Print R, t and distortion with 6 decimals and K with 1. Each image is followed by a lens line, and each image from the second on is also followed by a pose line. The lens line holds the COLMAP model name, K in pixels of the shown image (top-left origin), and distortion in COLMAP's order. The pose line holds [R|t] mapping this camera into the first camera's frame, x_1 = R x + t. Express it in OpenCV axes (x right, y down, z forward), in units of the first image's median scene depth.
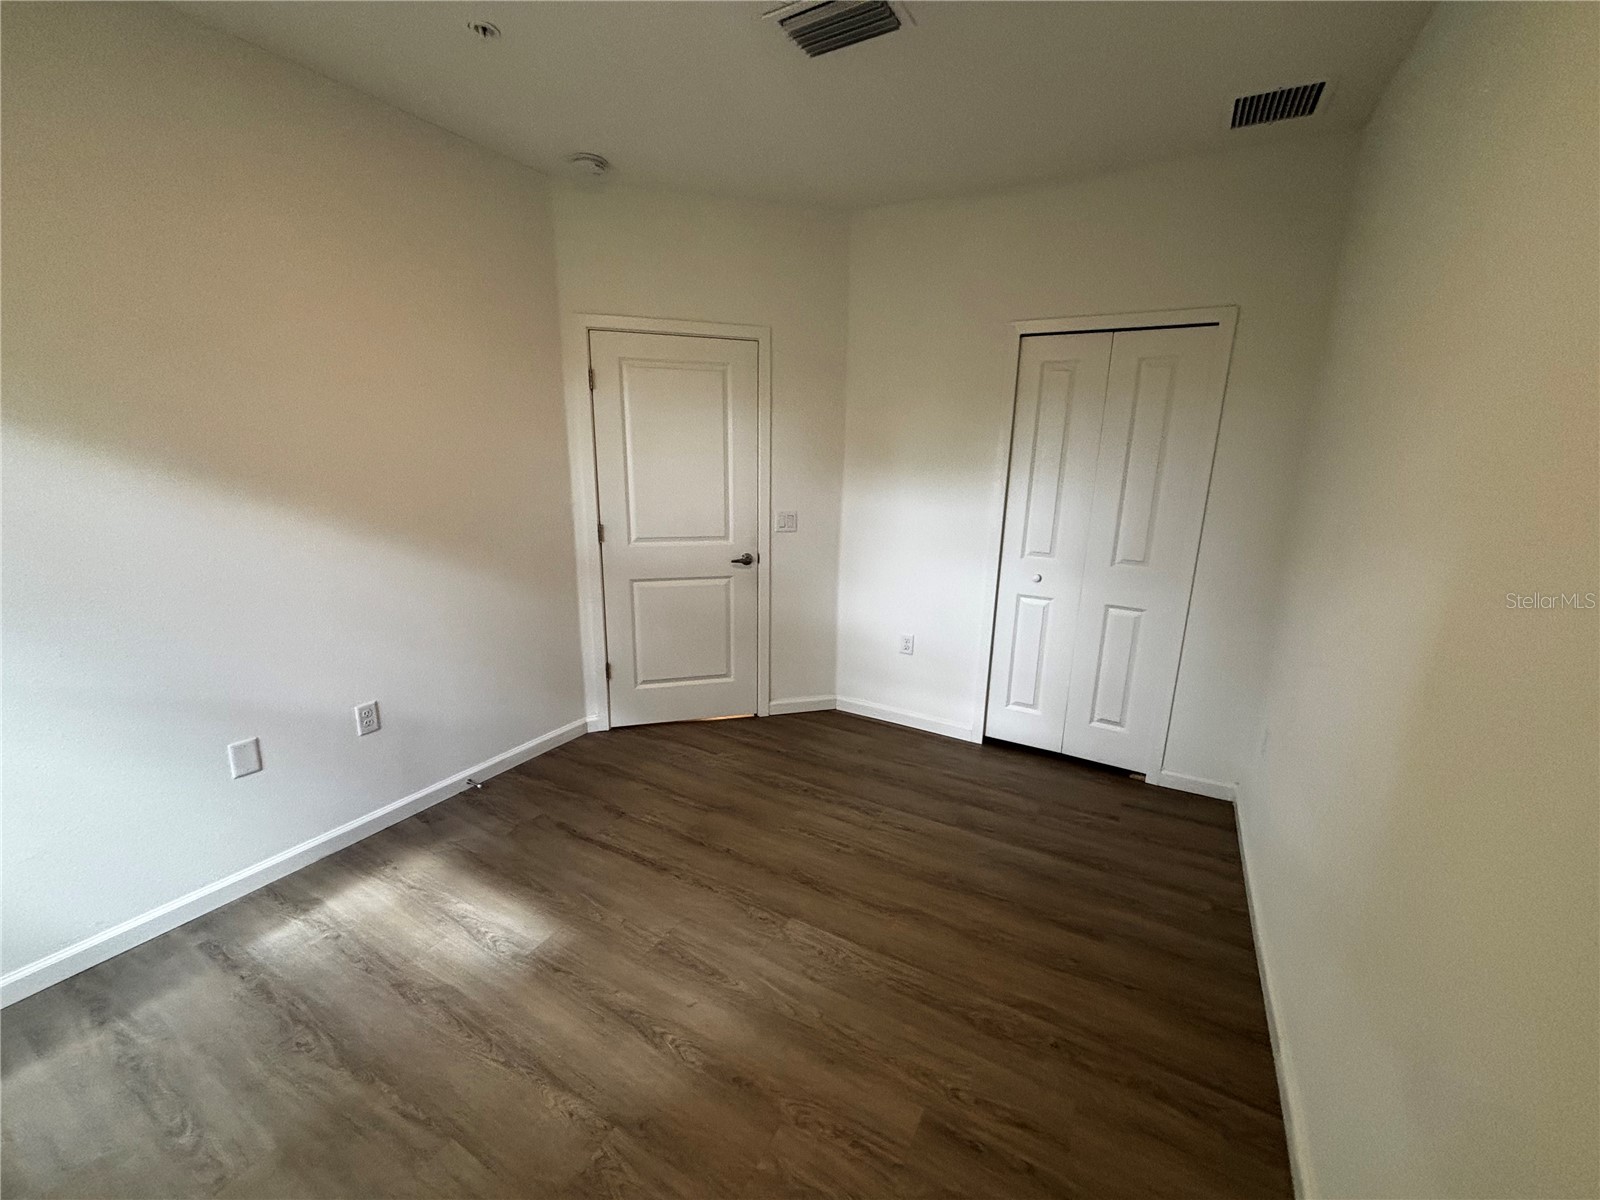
lens RADIAL K [[648.9, 0, 804.4], [0, 648.9, 598.7], [0, 0, 1]] dist [-0.002087, -0.000275]
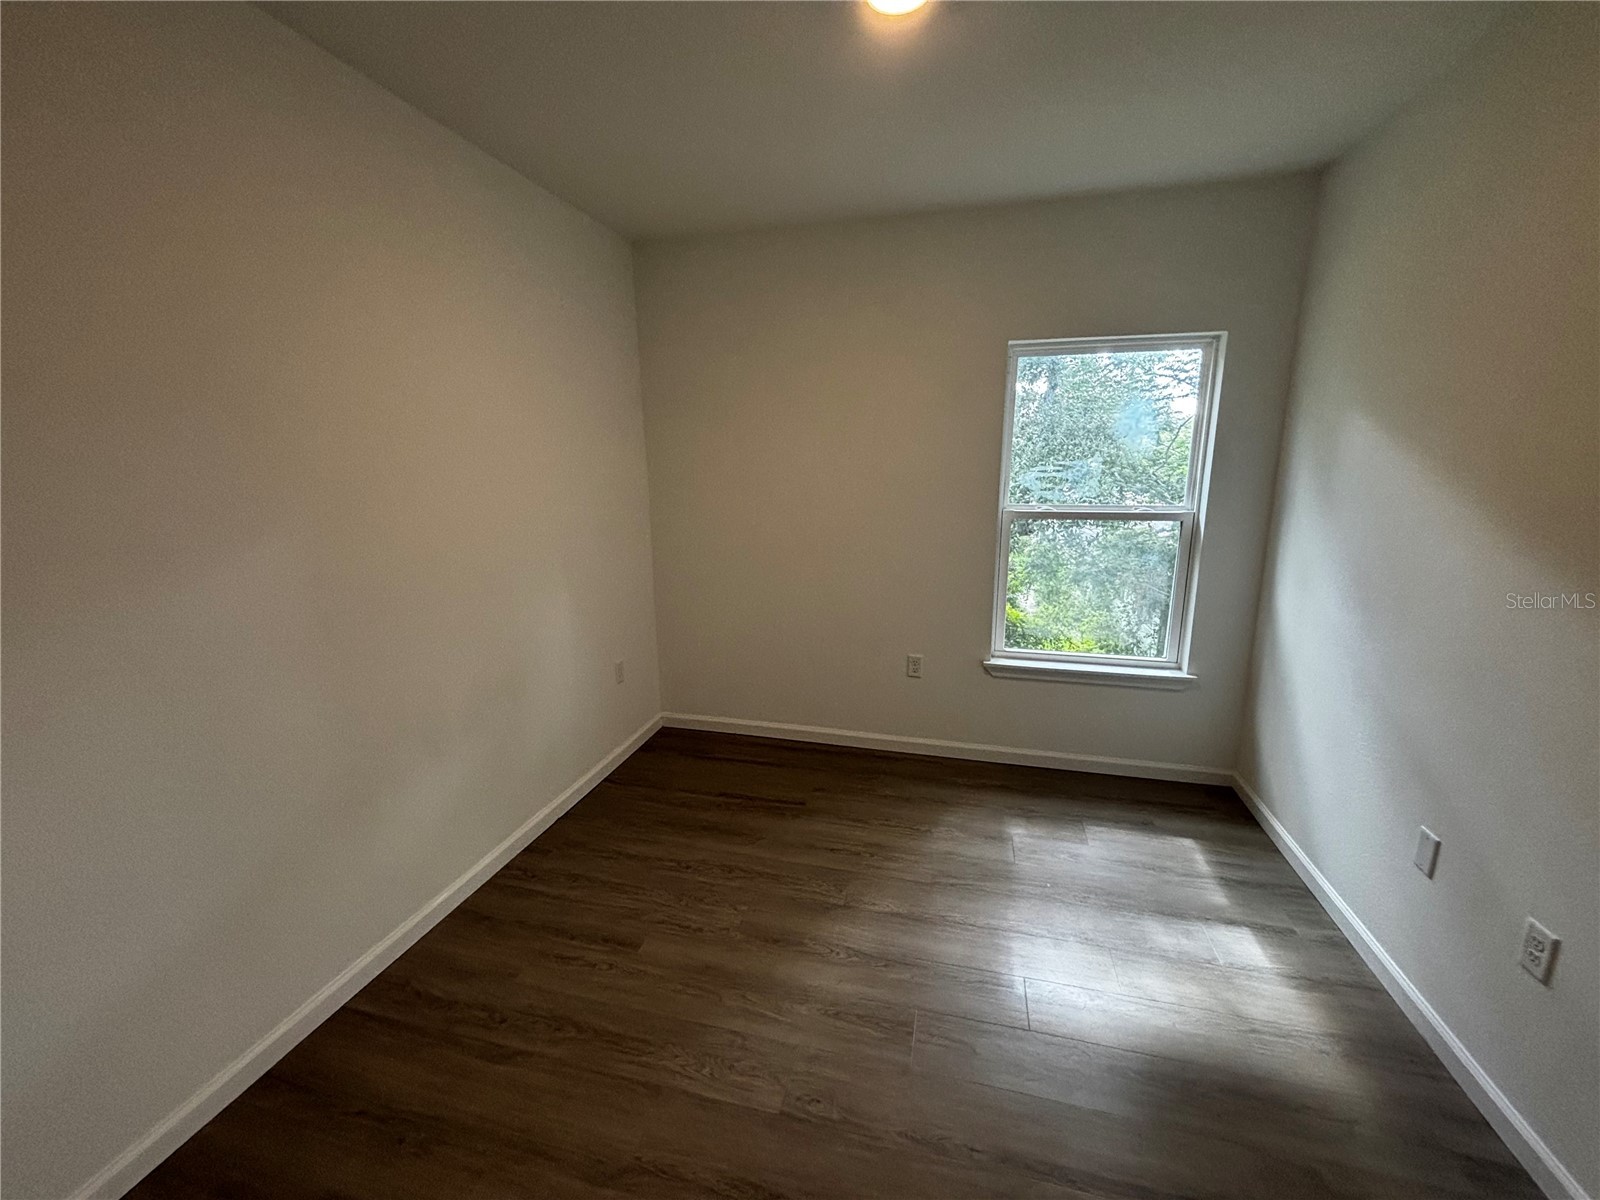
lens RADIAL K [[648.9, 0, 804.4], [0, 648.9, 598.7], [0, 0, 1]] dist [-0.002087, -0.000275]
pose [[-0.966536, 0.050849, -0.251440, 0.124548], [-0.064941, 0.899730, 0.431588, -0.417740], [0.248174, 0.433474, -0.866320, 1.623944]]
